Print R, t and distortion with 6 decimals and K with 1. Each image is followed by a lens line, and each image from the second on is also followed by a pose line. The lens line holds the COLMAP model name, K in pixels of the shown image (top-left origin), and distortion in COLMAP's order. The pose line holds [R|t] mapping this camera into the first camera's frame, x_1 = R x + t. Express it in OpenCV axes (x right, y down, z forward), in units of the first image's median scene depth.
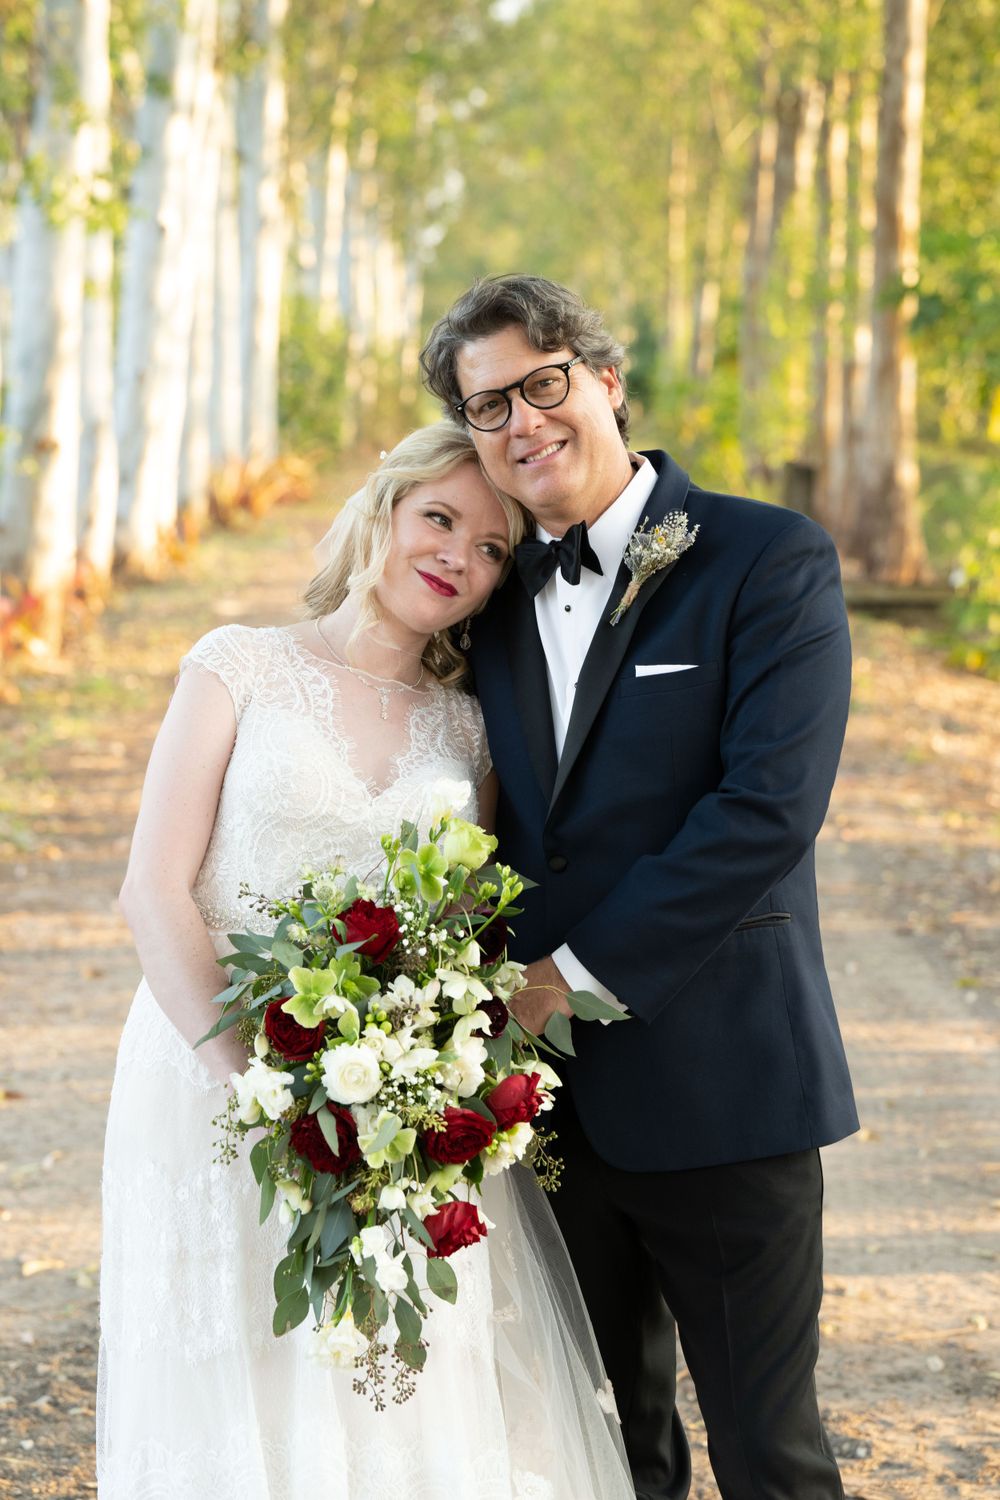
lens RADIAL K [[4651.5, 0, 501.7], [0, 4651.5, 752.2], [0, 0, 1]] dist [-0.010674, 0.000000]
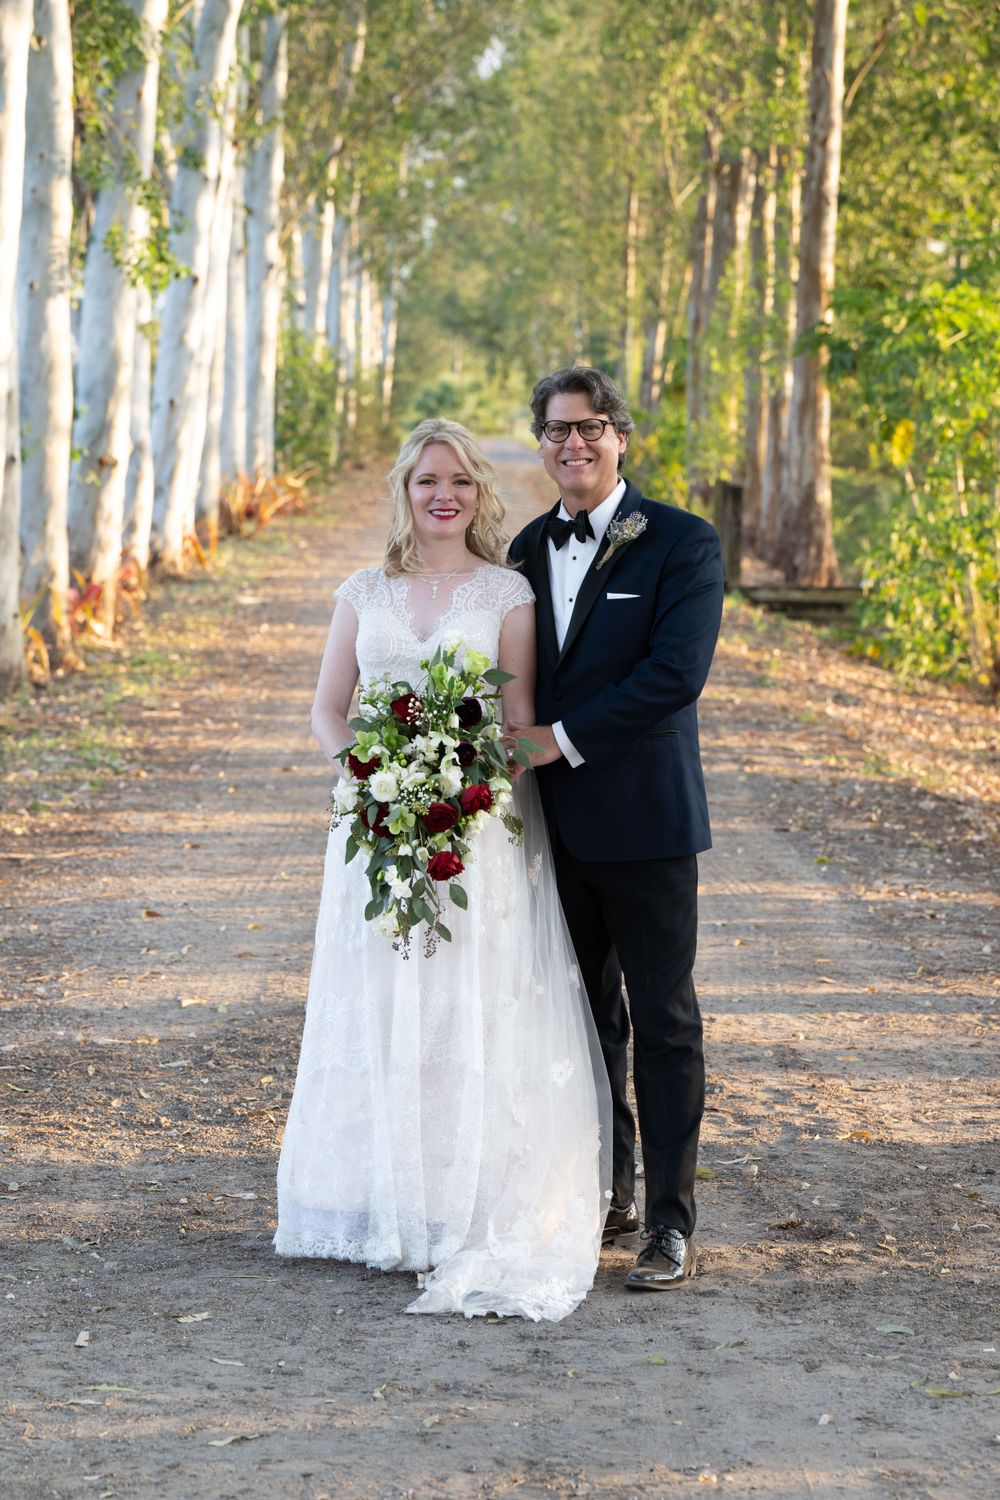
lens RADIAL K [[4495.6, 0, 498.0], [0, 4495.6, 748.8], [0, 0, 1]] dist [0.003464, 0.000000]
pose [[0.999898, 0.011579, 0.008315, -0.003538], [-0.011556, 0.999929, -0.002765, 0.009114], [-0.008347, 0.002668, 0.999962, -0.146639]]
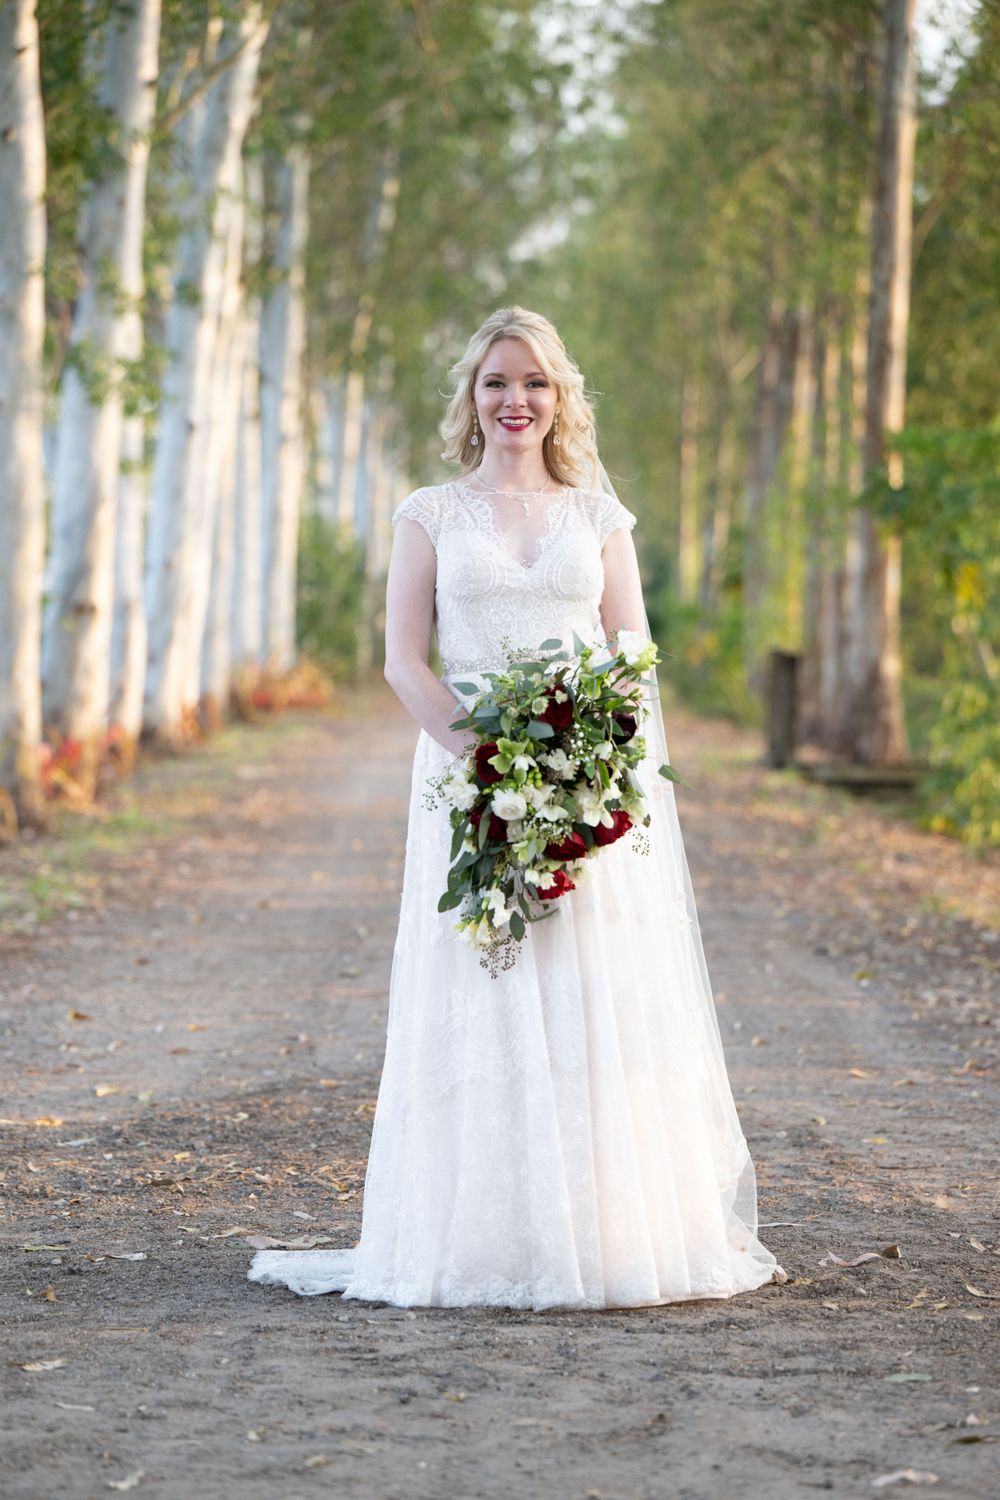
lens RADIAL K [[4821.0, 0, 501.6], [0, 4821.0, 749.5], [0, 0, 1]] dist [0.005355, 0.000000]
pose [[0.999963, 0.006990, -0.005086, 0.005228], [-0.007285, 0.998148, -0.060392, 0.029083], [0.004655, 0.060427, 0.998162, -0.108761]]
